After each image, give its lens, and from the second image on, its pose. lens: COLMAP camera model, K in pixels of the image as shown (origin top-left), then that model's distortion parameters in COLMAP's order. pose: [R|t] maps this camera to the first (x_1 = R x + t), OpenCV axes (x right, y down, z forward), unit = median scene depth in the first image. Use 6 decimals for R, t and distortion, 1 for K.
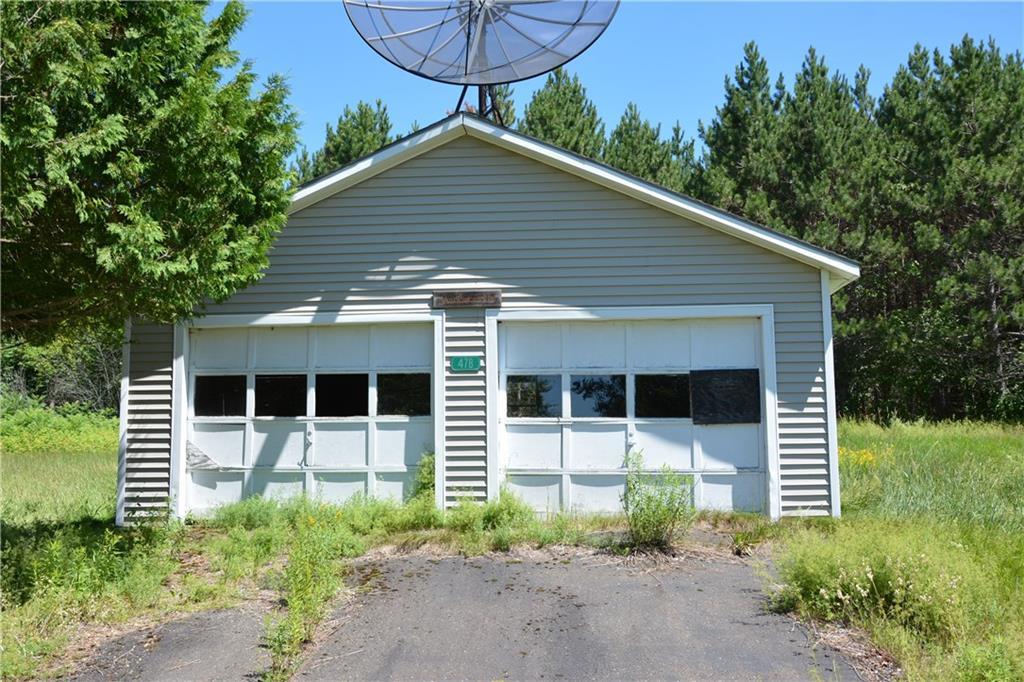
lens RADIAL K [[881.8, 0, 512.0], [0, 881.8, 341.0], [0, 0, 1]] dist [-0.015015, -0.006080]
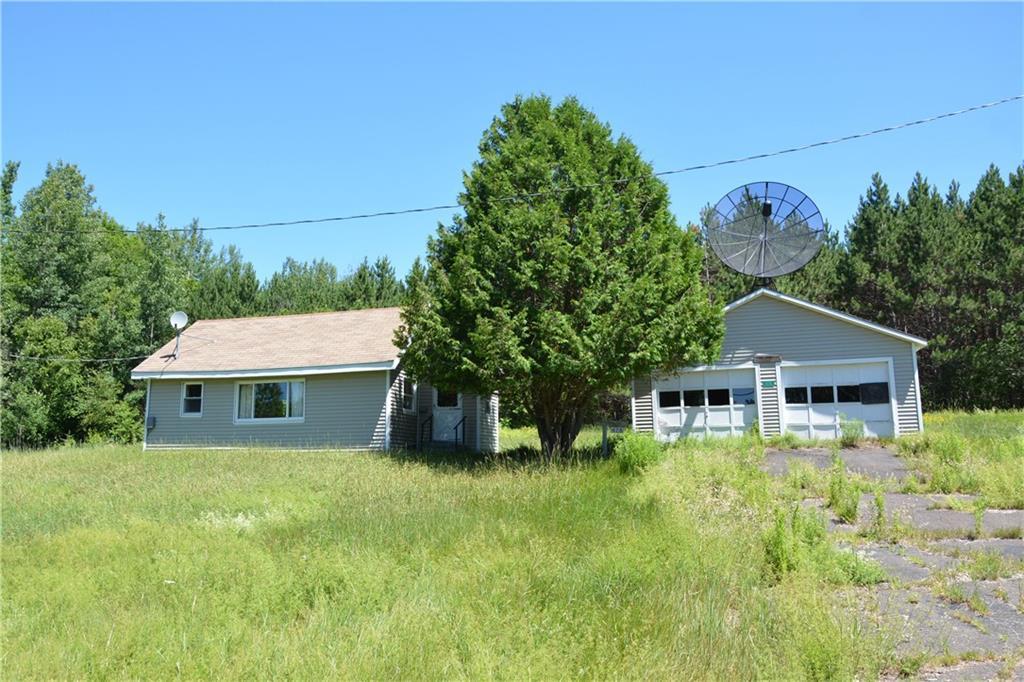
lens RADIAL K [[787.6, 0, 512.0], [0, 787.6, 341.0], [0, 0, 1]] dist [-0.032321, 0.000592]
pose [[0.982450, -0.040744, -0.182023, -0.354916], [0.035074, 0.998797, -0.034260, -0.046022], [0.183200, 0.027275, 0.982697, -1.362068]]
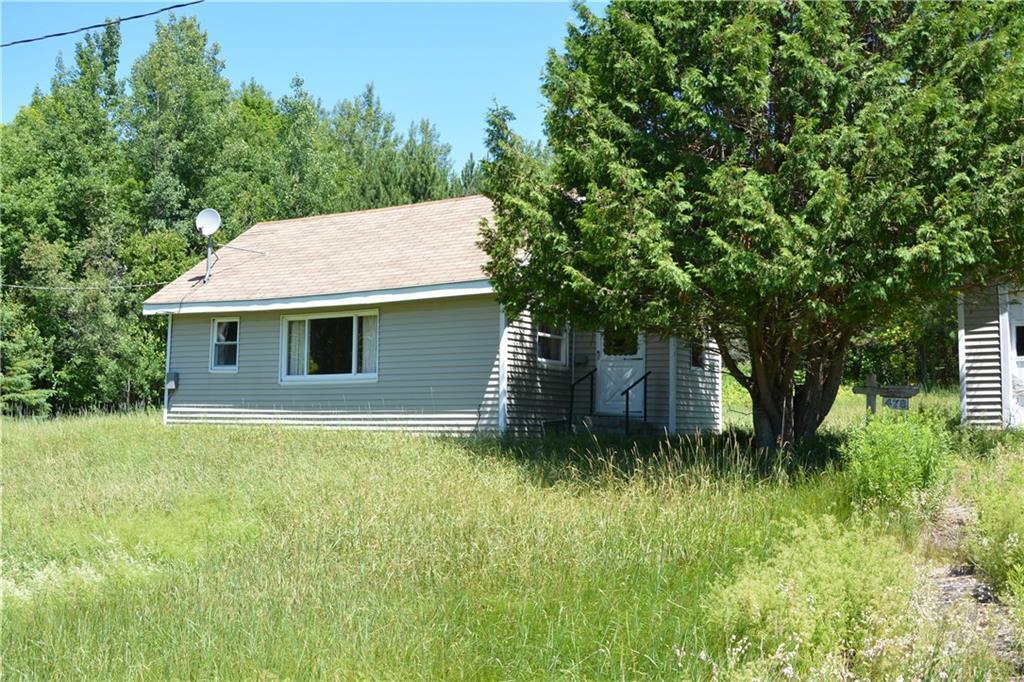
lens RADIAL K [[1132.1, 0, 512.0], [0, 1132.1, 341.0], [0, 0, 1]] dist [-0.007191, -0.003523]
pose [[0.877136, -0.031706, -0.479193, -0.210212], [0.052017, 0.998220, 0.029167, -0.028022], [0.477416, -0.050509, 0.877225, -0.876320]]
